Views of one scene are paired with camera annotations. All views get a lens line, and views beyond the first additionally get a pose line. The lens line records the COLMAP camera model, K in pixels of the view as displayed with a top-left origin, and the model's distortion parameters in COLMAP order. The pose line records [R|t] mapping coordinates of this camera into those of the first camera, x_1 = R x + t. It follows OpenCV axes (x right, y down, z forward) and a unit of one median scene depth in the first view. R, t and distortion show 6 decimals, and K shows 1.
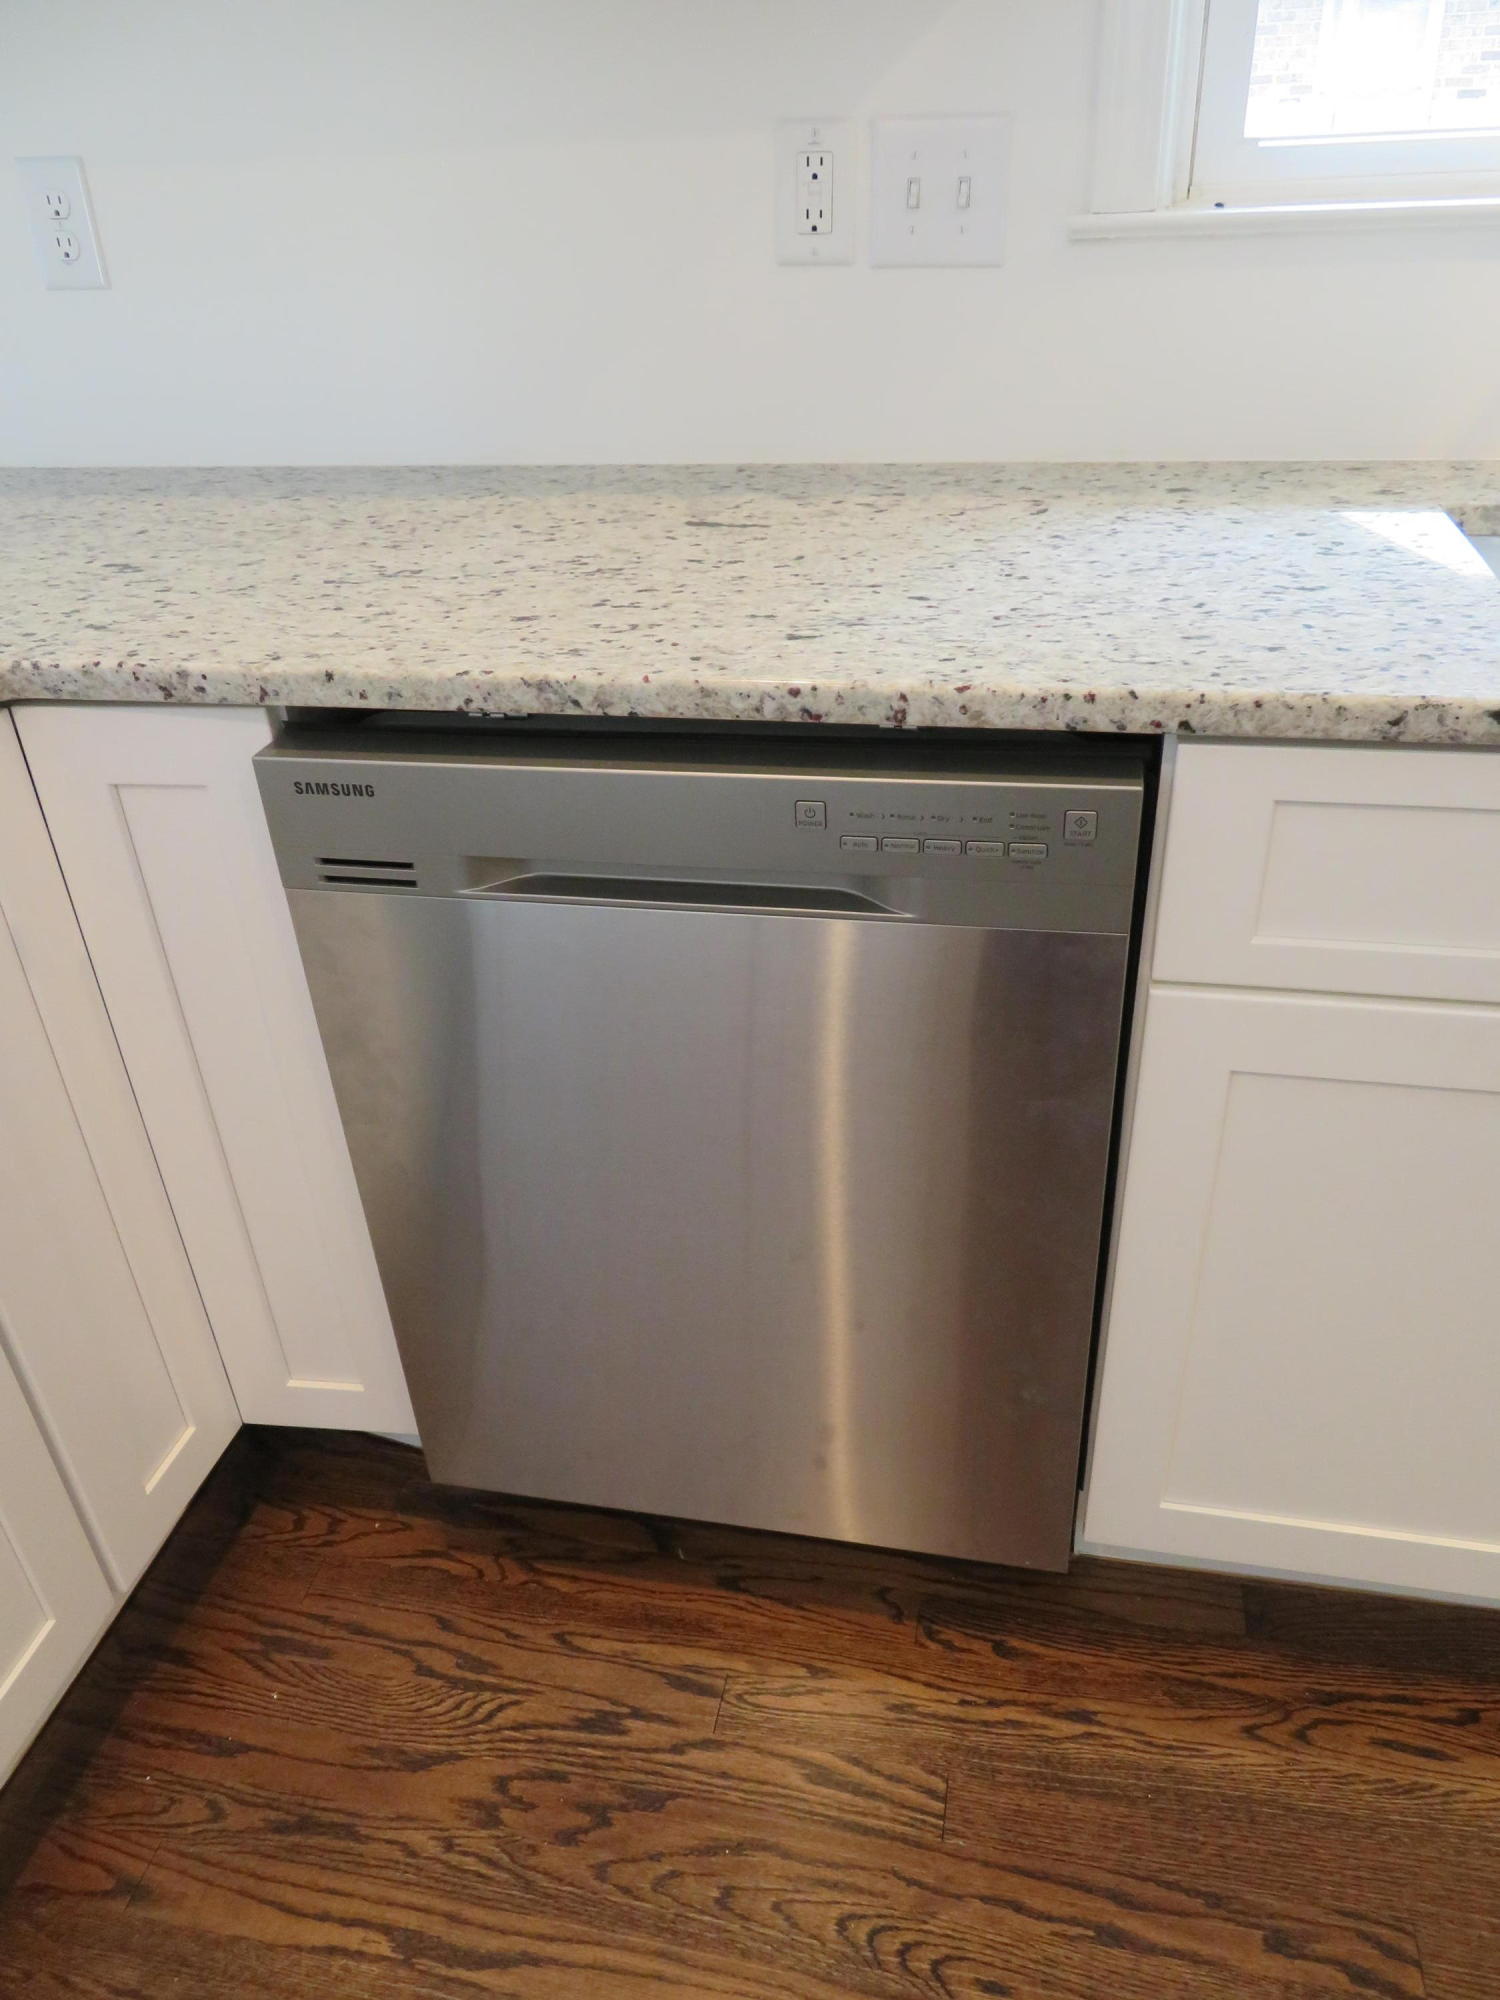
lens RADIAL K [[1426.5, 0, 756.3], [0, 1426.5, 996.3], [0, 0, 1]] dist [-0.004380, 0.007523]
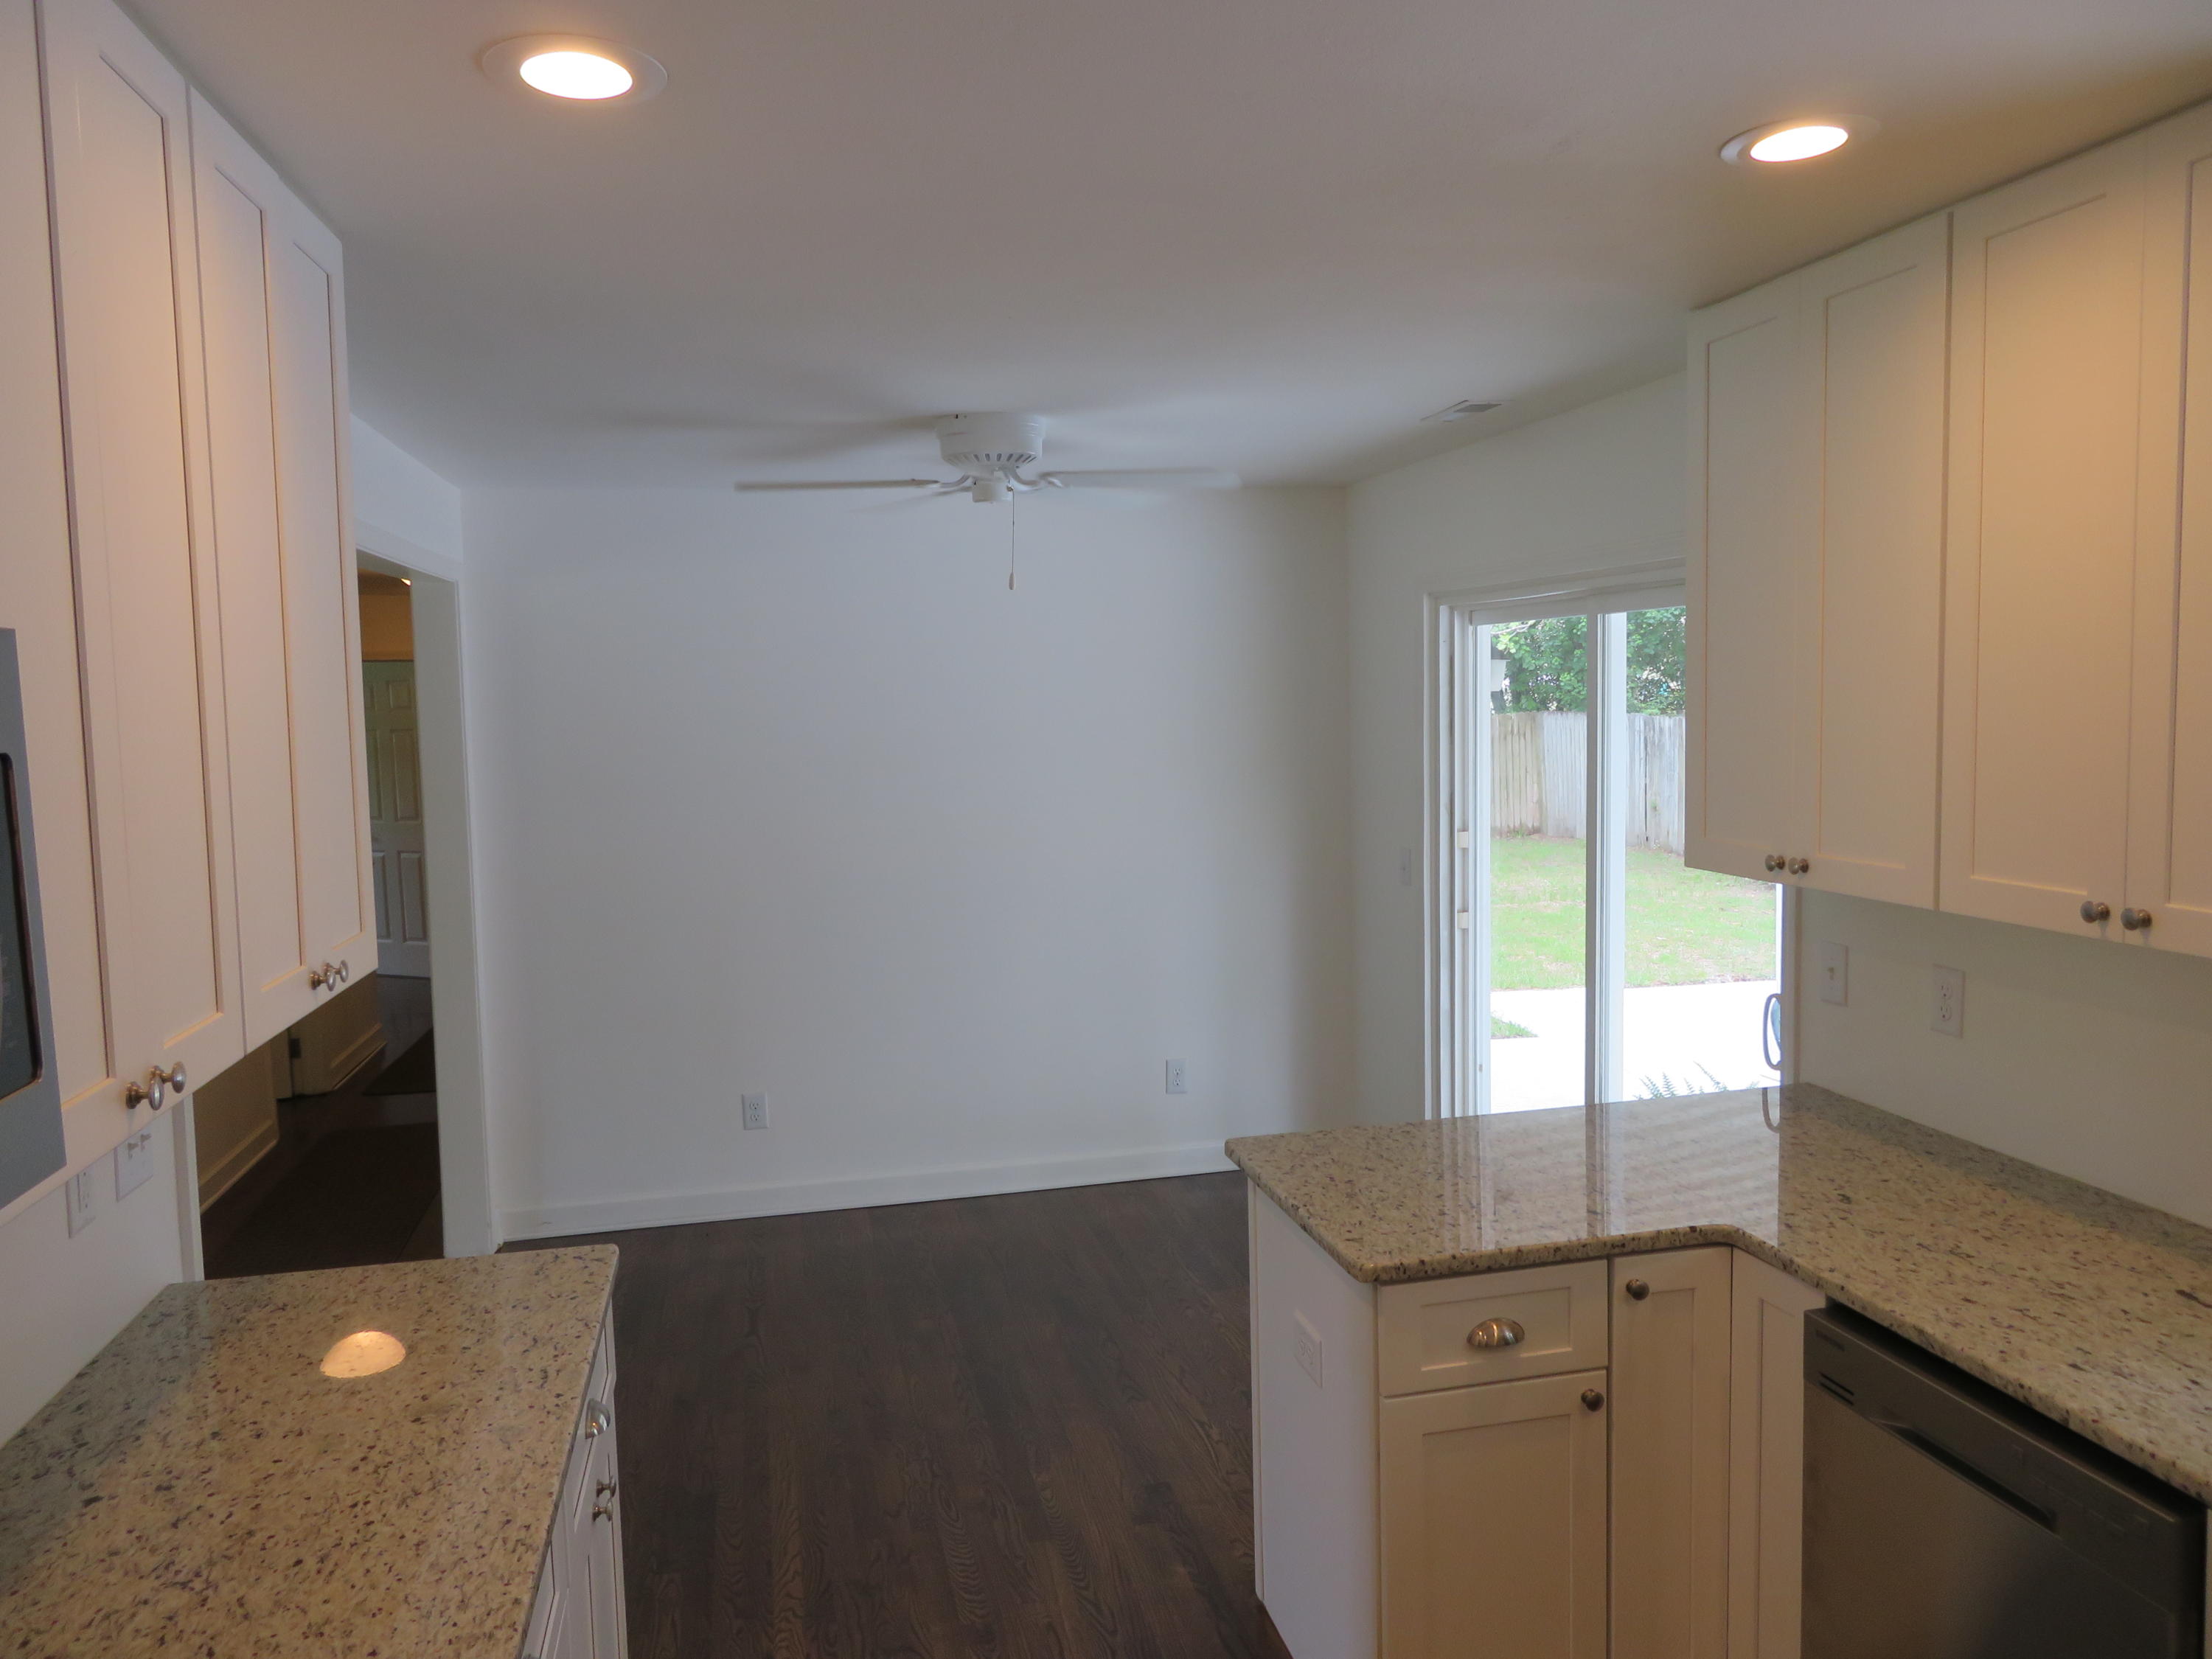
lens RADIAL K [[1577.8, 0, 1109.6], [0, 1577.8, 820.5], [0, 0, 1]] dist [-0.004380, 0.007523]
pose [[0.416705, 0.106196, -0.902818, 1.275242], [-0.461697, 0.880246, -0.109560, -0.080229], [0.783067, 0.462482, 0.415833, -1.123633]]
